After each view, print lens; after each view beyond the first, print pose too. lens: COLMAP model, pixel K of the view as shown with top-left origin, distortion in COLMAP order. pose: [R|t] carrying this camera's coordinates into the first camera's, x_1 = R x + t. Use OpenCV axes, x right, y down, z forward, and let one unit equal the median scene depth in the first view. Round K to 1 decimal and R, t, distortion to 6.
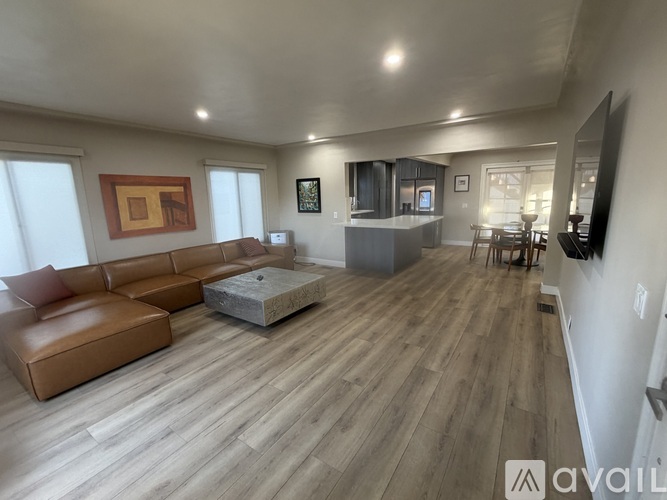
lens RADIAL K [[295.9, 0, 333.5], [0, 295.9, 250.0], [0, 0, 1]] dist [0.001690, 0.000078]
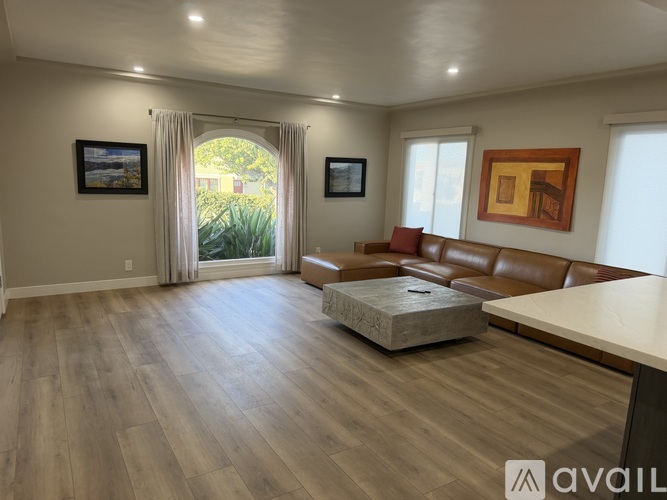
lens RADIAL K [[469.0, 0, 333.5], [0, 469.0, 250.0], [0, 0, 1]] dist [0.041462, -0.050428]
pose [[-0.411732, 0.159131, -0.897304, 0.798665], [-0.195583, 0.946262, 0.257558, -0.239353], [0.890070, 0.281542, -0.358483, 1.159140]]
